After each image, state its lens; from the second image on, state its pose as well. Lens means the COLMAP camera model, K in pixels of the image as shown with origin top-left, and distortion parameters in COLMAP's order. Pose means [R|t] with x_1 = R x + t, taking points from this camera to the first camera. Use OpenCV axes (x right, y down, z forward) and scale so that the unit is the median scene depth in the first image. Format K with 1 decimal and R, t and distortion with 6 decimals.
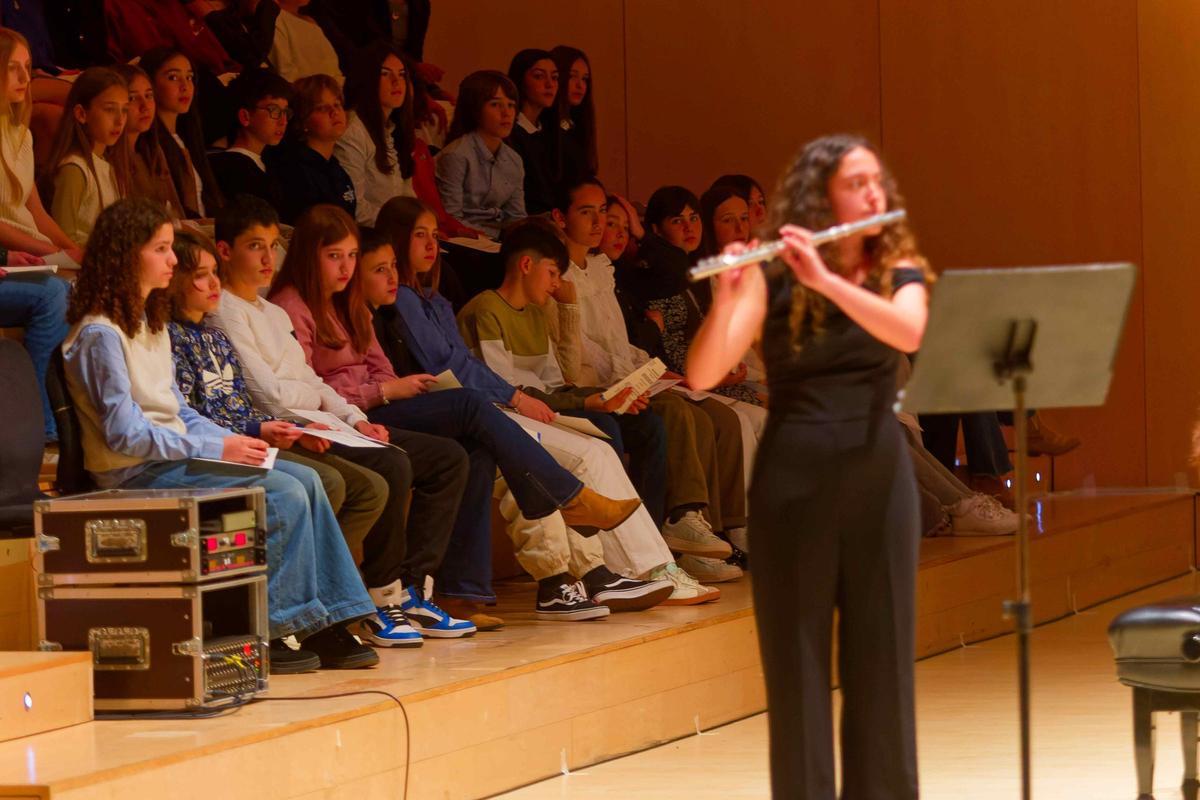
lens RADIAL K [[8057.6, 0, 600.0], [0, 8057.6, 400.0], [0, 0, 1]] dist [-0.206565, -57.129089]
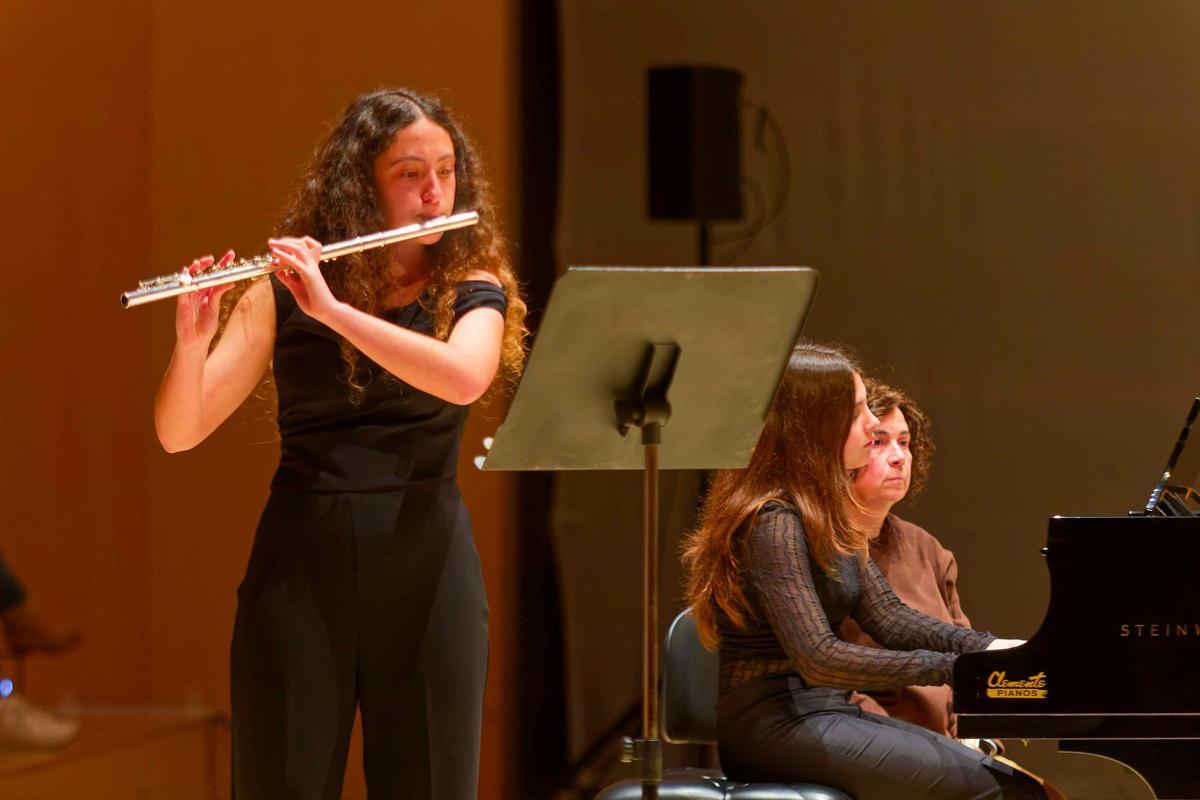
lens RADIAL K [[8057.6, 0, 600.0], [0, 8057.6, 400.0], [0, 0, 1]] dist [-0.206565, -57.129089]
pose [[0.999111, 0.019939, 0.037144, 0.021694], [-0.020171, 0.999779, 0.005904, -0.010191], [-0.037019, -0.006648, 0.999292, 0.282174]]
